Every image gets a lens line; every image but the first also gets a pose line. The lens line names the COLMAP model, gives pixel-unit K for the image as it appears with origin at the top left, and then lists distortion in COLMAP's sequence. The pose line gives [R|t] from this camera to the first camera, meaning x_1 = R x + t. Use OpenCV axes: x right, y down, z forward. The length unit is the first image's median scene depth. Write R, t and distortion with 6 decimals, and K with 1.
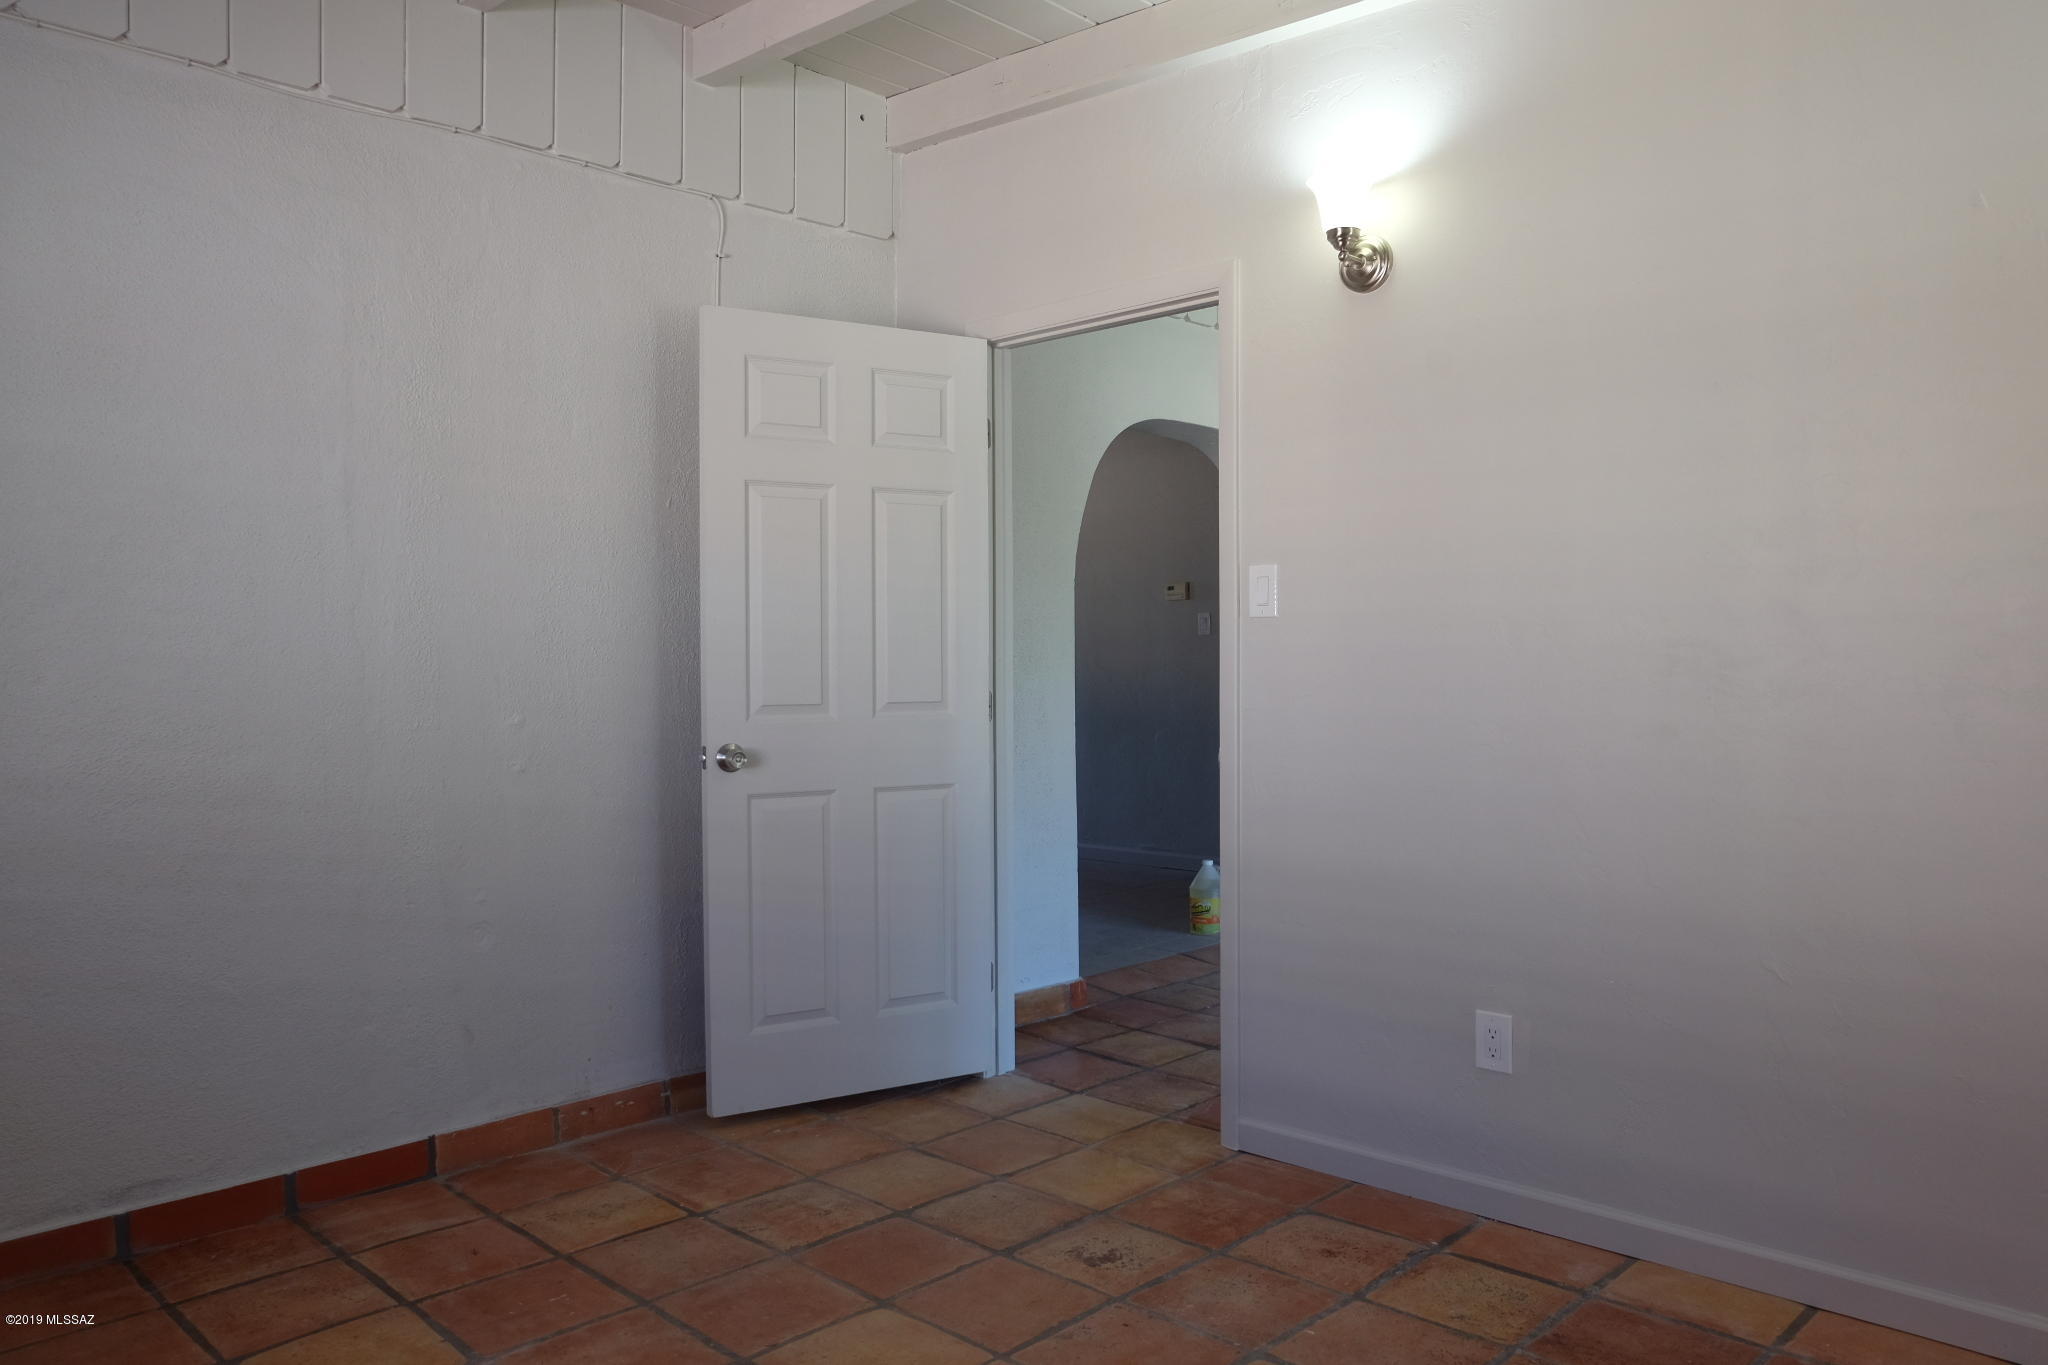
lens RADIAL K [[1463.1, 0, 1024.0], [0, 1463.1, 682.5], [0, 0, 1]] dist [-0.082164, 0.080304]
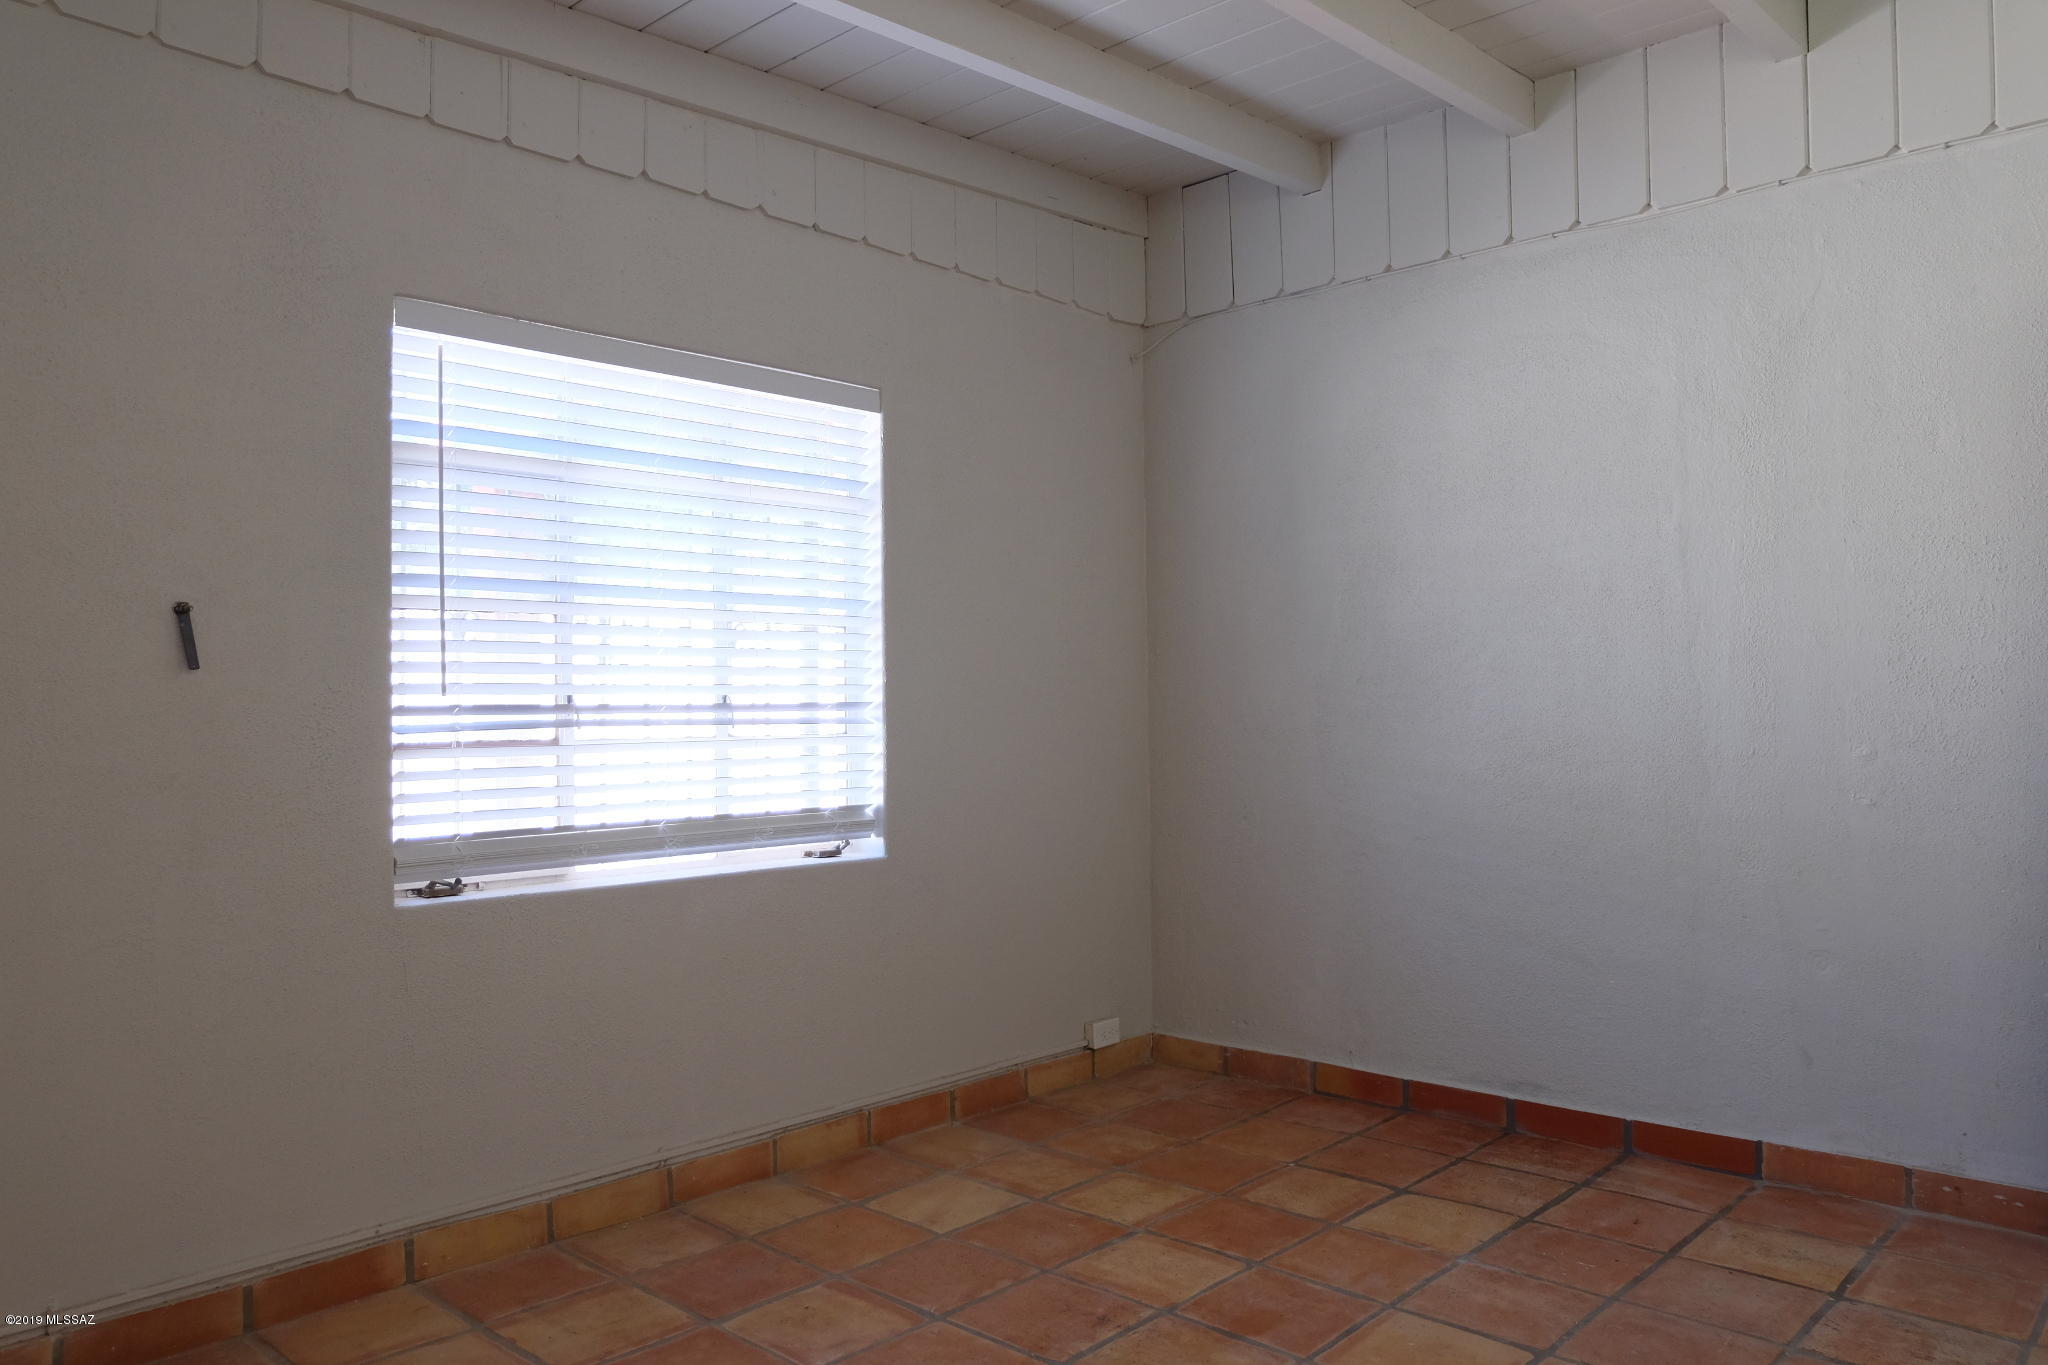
lens RADIAL K [[1463.1, 0, 1024.0], [0, 1463.1, 682.5], [0, 0, 1]] dist [-0.082164, 0.080304]
pose [[0.015296, -0.008449, -0.999847, 0.699286], [-0.004928, 0.999952, -0.008525, -0.011197], [0.999871, 0.005058, 0.015253, 0.482353]]
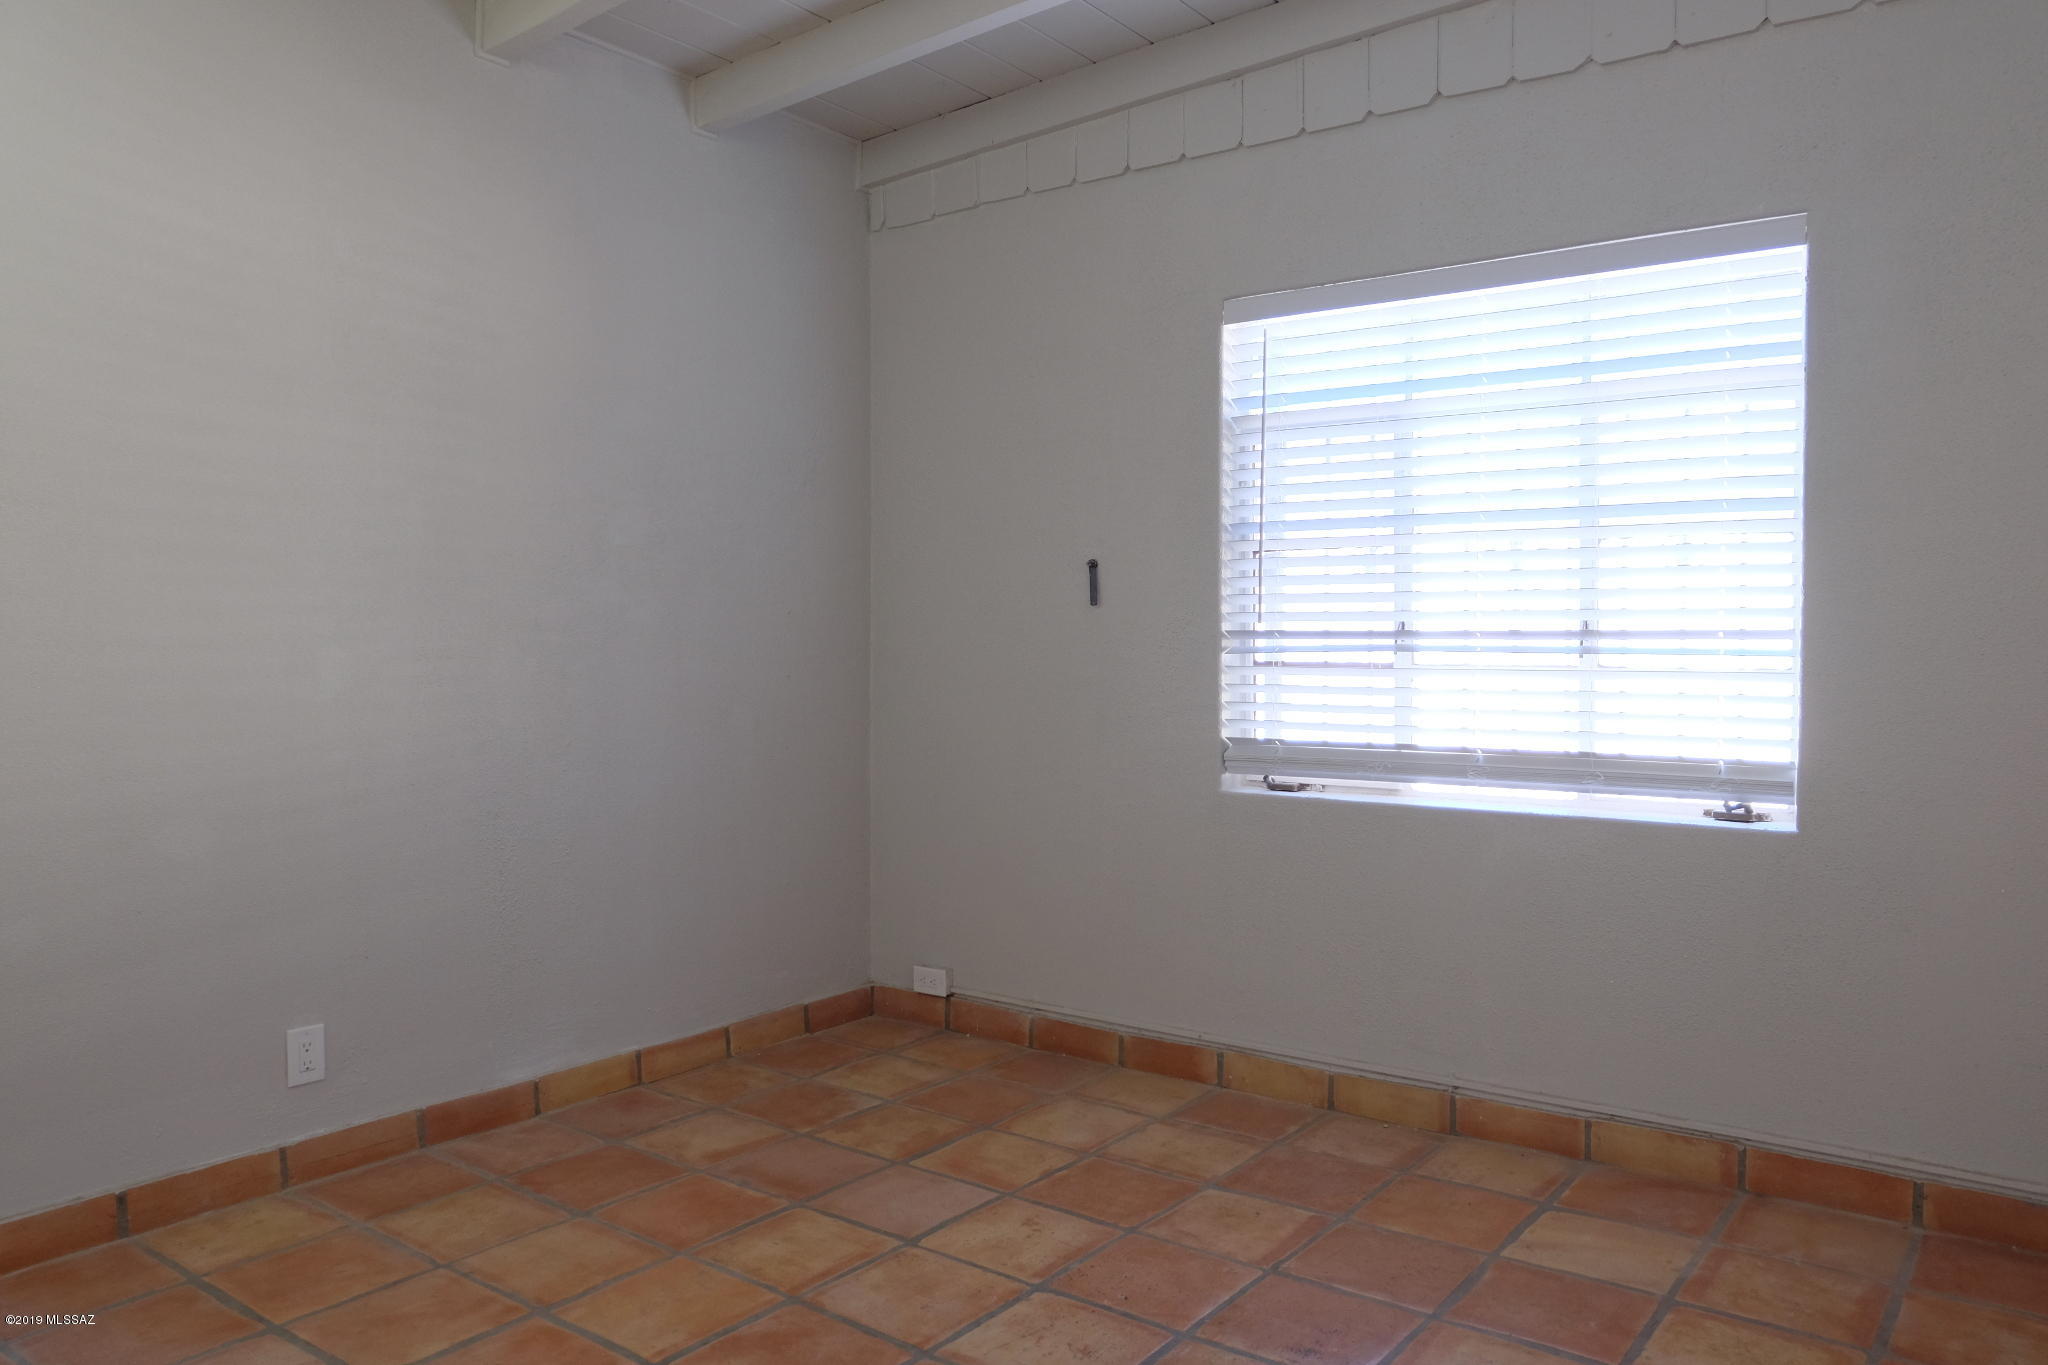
lens RADIAL K [[1444.7, 0, 1024.0], [0, 1444.7, 682.5], [0, 0, 1]] dist [-0.070932, 0.072221]
pose [[-0.992065, 0.008163, -0.125458, 0.035194], [0.002628, 0.999018, 0.044223, -0.012130], [0.125696, 0.043542, -0.991113, 1.269655]]
